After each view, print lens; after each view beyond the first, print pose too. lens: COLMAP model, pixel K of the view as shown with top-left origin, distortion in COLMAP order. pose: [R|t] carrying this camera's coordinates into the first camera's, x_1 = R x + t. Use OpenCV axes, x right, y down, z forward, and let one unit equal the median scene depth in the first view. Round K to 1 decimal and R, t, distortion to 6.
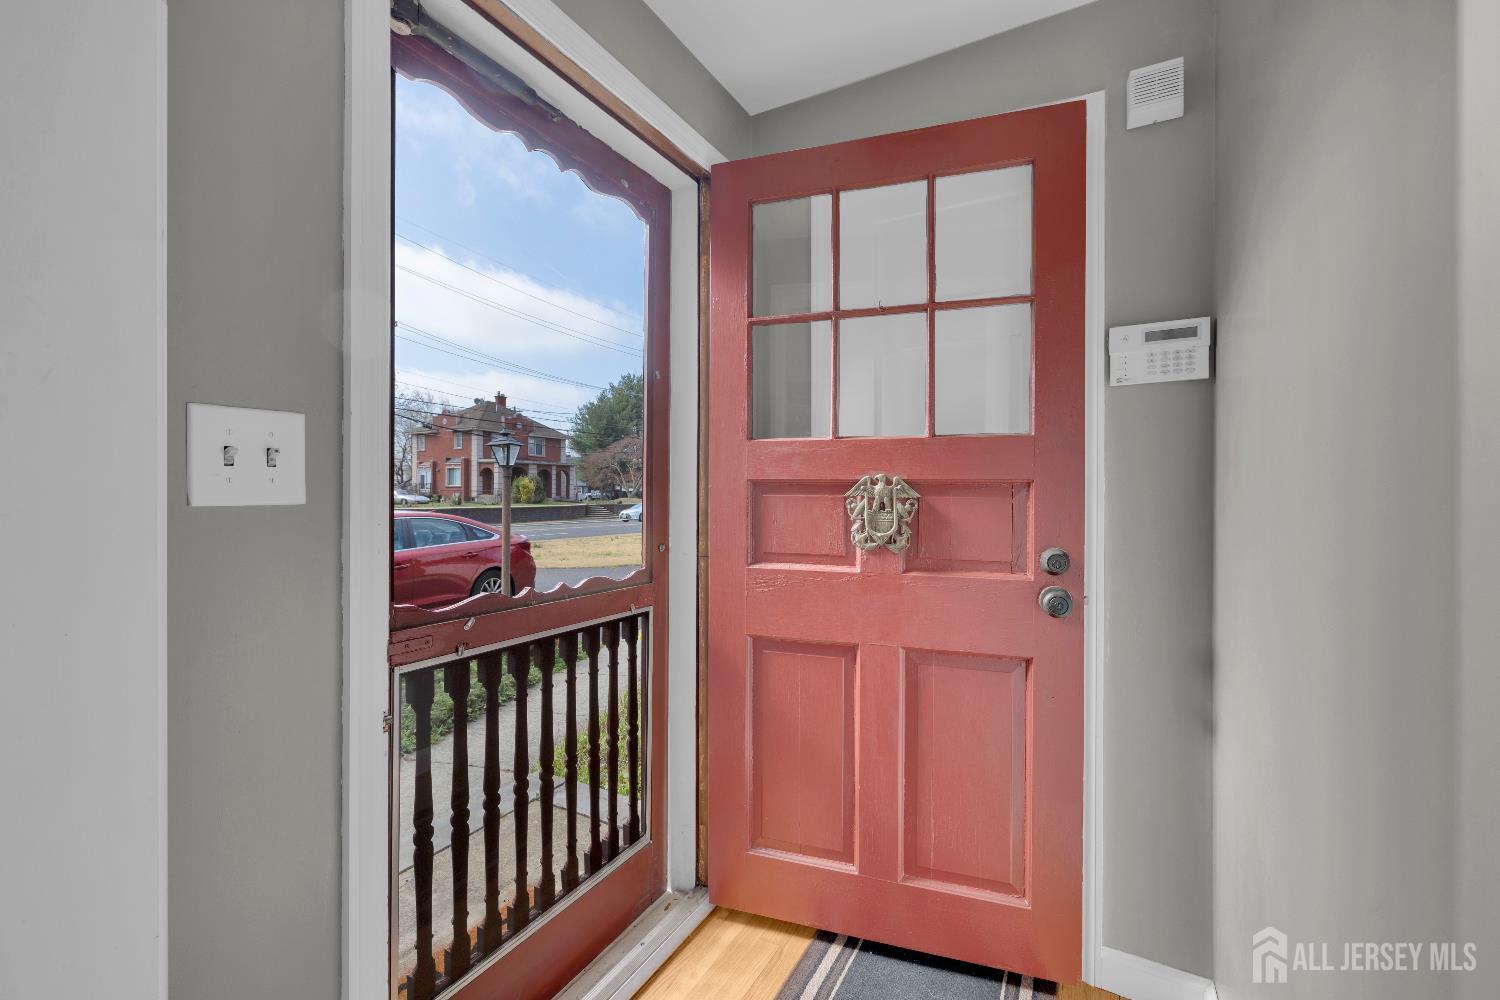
lens RADIAL K [[628.2, 0, 753.0], [0, 628.2, 498.3], [0, 0, 1]] dist [-0.002465, -0.000628]
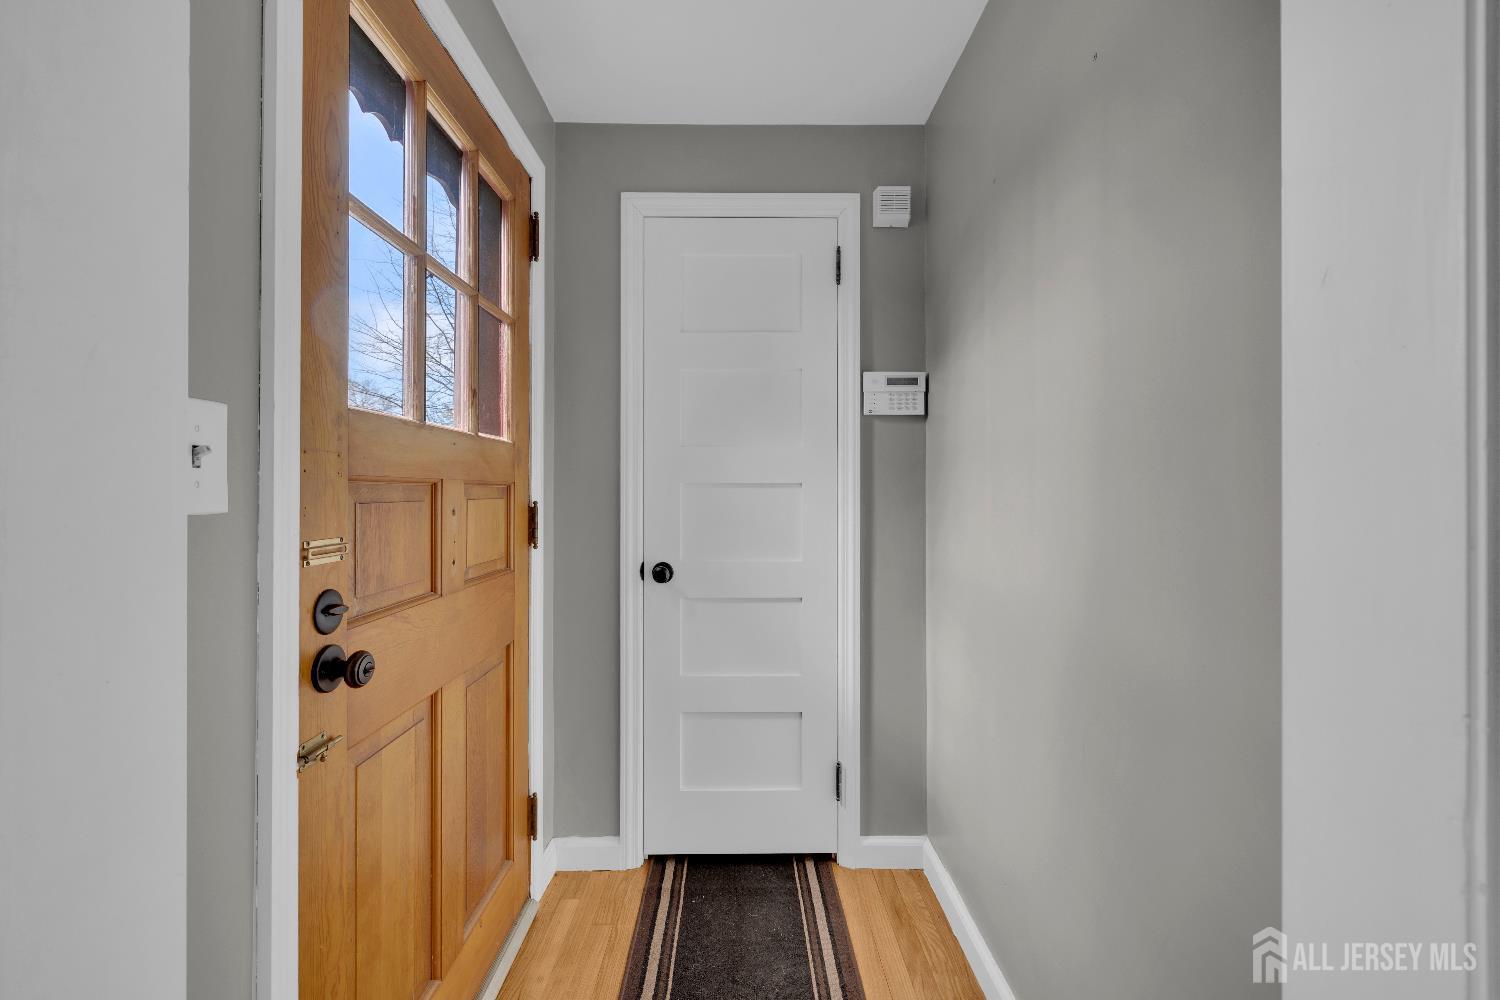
lens RADIAL K [[628.2, 0, 744.1], [0, 628.2, 492.9], [0, 0, 1]] dist [-0.002465, -0.000628]
pose [[0.866591, -0.001860, 0.499015, -0.343490], [0.005408, 0.999969, -0.005666, -0.005974], [-0.498989, 0.007608, 0.866575, -0.037220]]
